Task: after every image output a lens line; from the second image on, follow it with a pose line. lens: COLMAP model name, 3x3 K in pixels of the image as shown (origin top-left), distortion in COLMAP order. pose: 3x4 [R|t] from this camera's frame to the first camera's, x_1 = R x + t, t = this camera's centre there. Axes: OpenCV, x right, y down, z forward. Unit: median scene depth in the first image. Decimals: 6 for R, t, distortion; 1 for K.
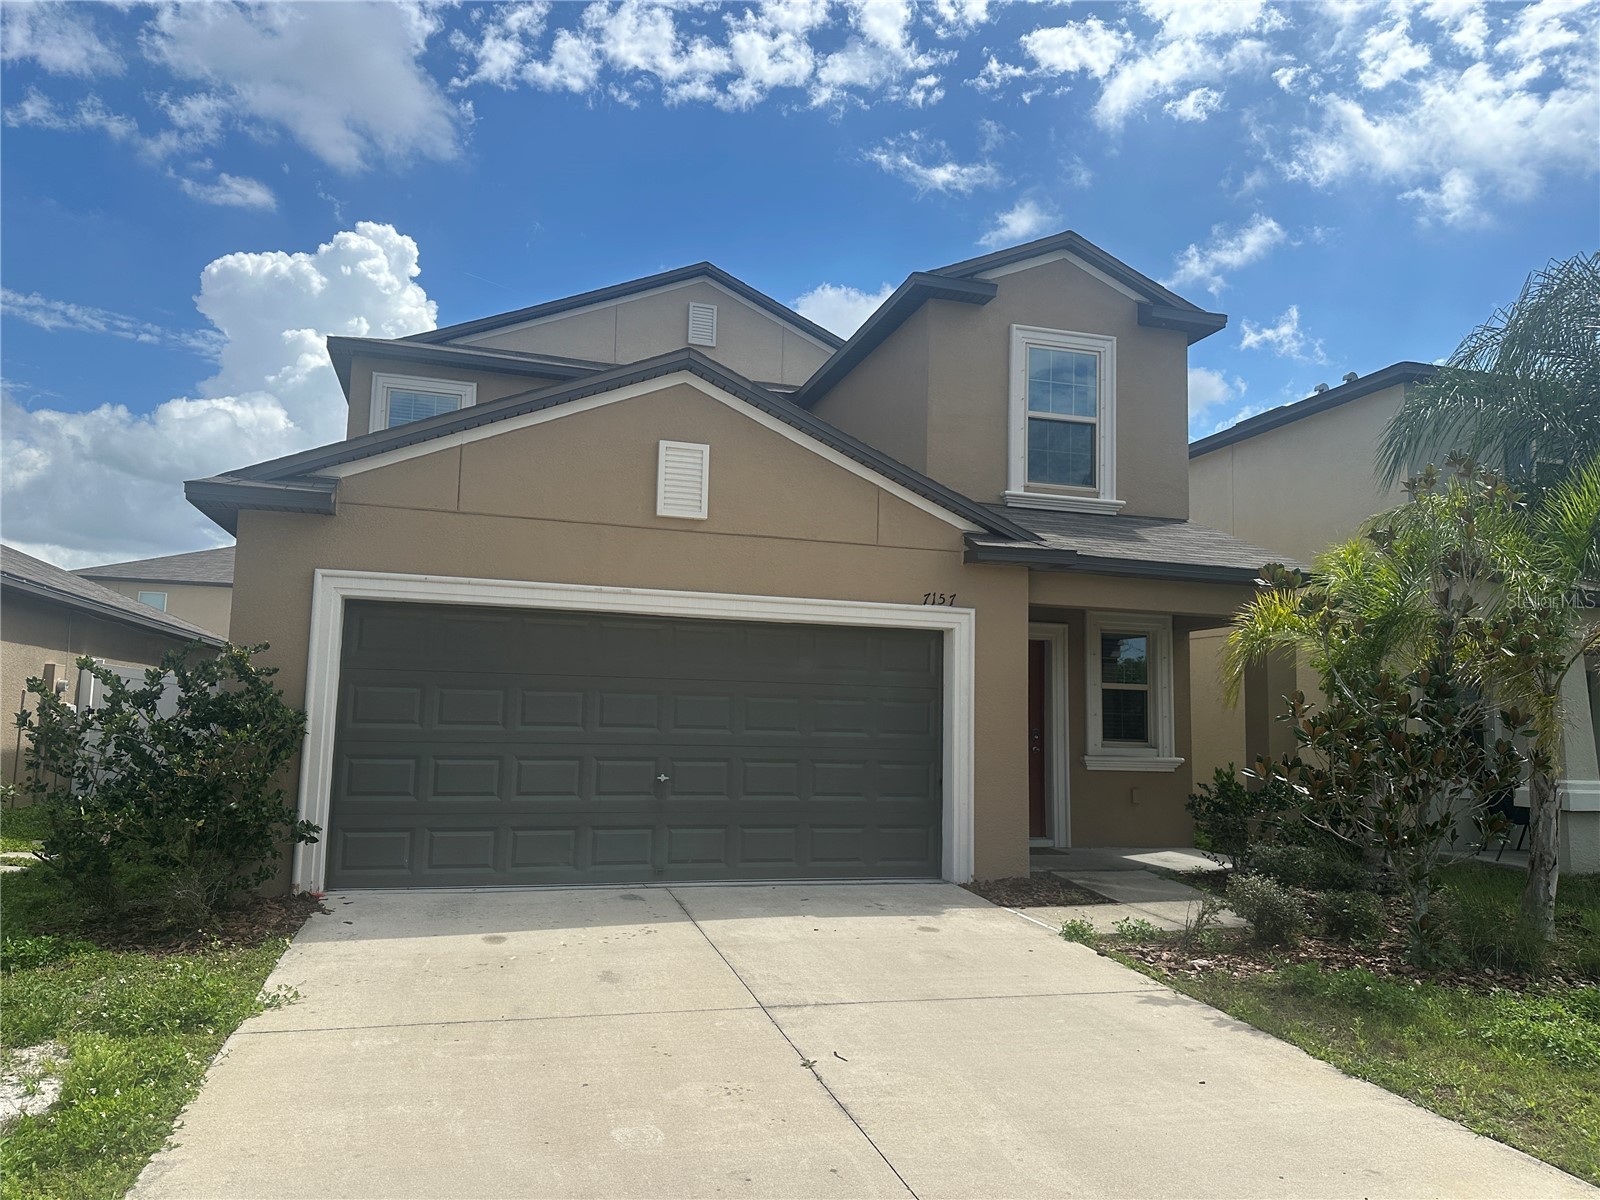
lens RADIAL K [[1116.7, 0, 800.0], [0, 1116.7, 600.0], [0, 0, 1]] dist [0.096196, -0.117868]
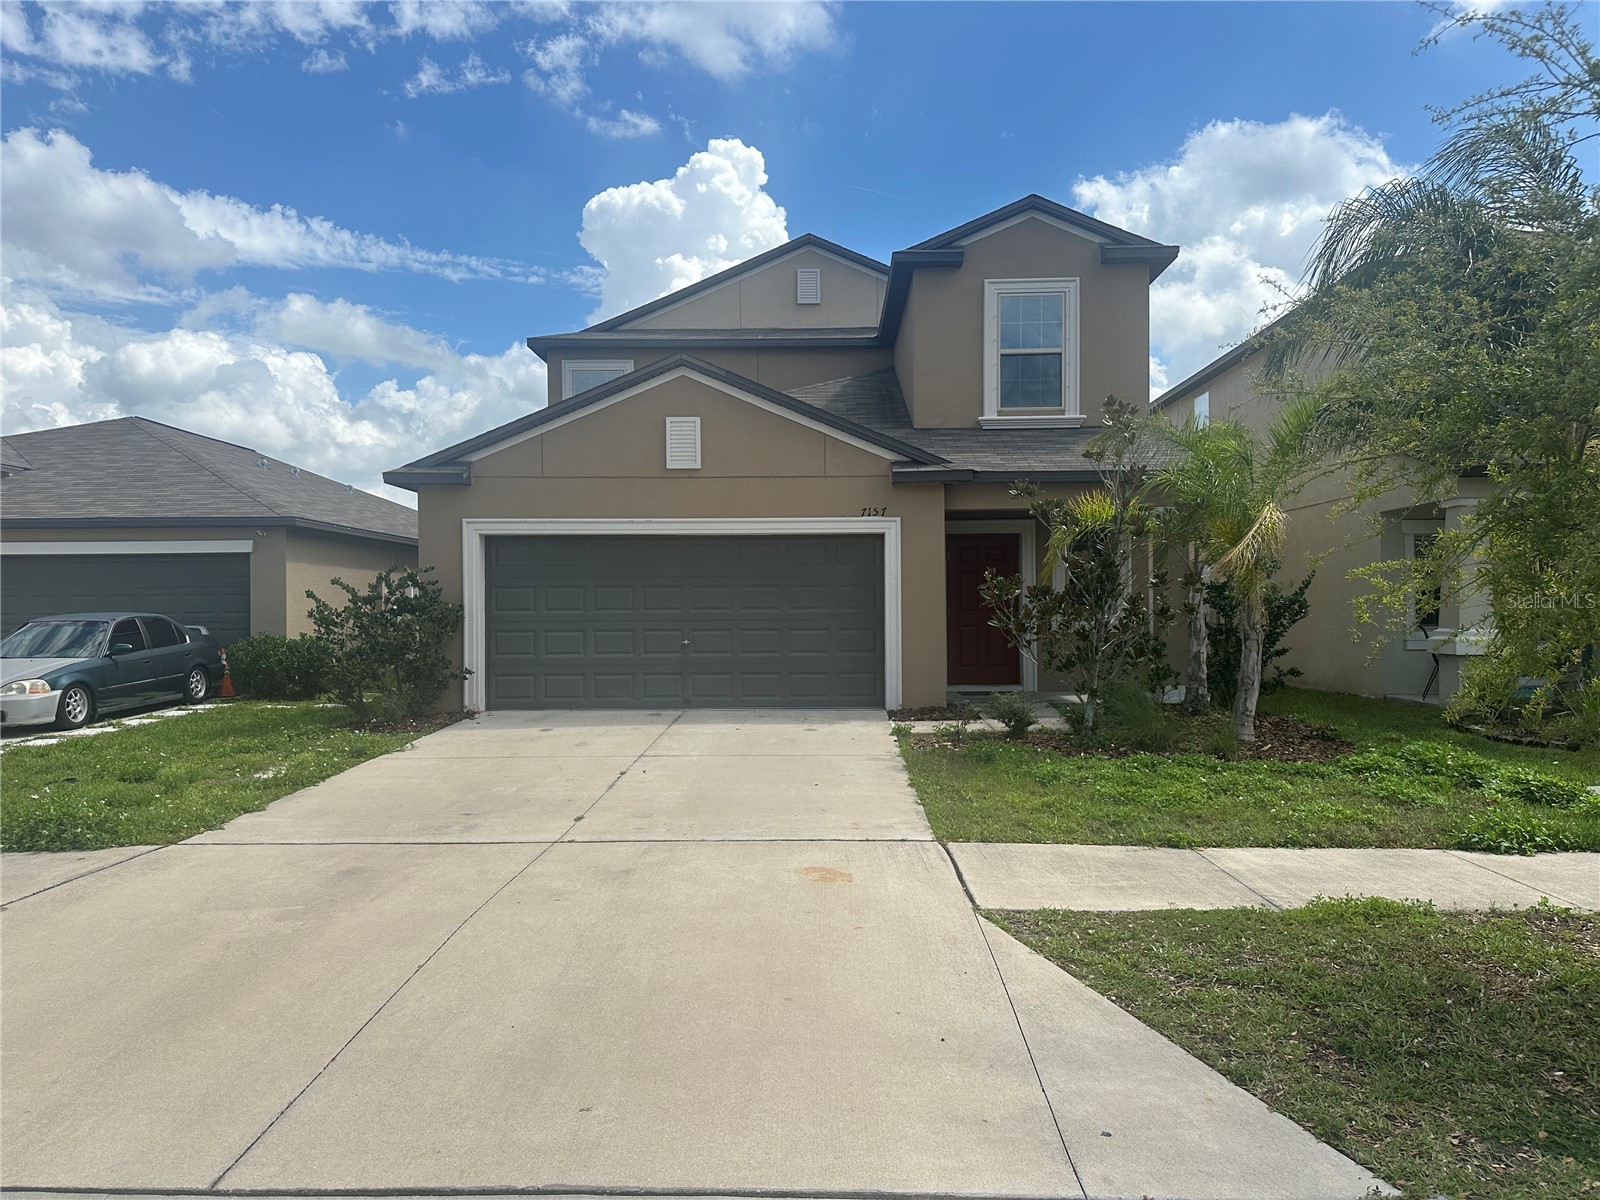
lens RADIAL K [[1116.7, 0, 800.0], [0, 1116.7, 600.0], [0, 0, 1]] dist [0.096196, -0.117868]
pose [[0.951362, -0.033353, -0.306264, 0.457861], [0.063253, 0.994090, 0.088225, -0.019934], [0.301511, -0.103306, 0.947850, -0.355392]]
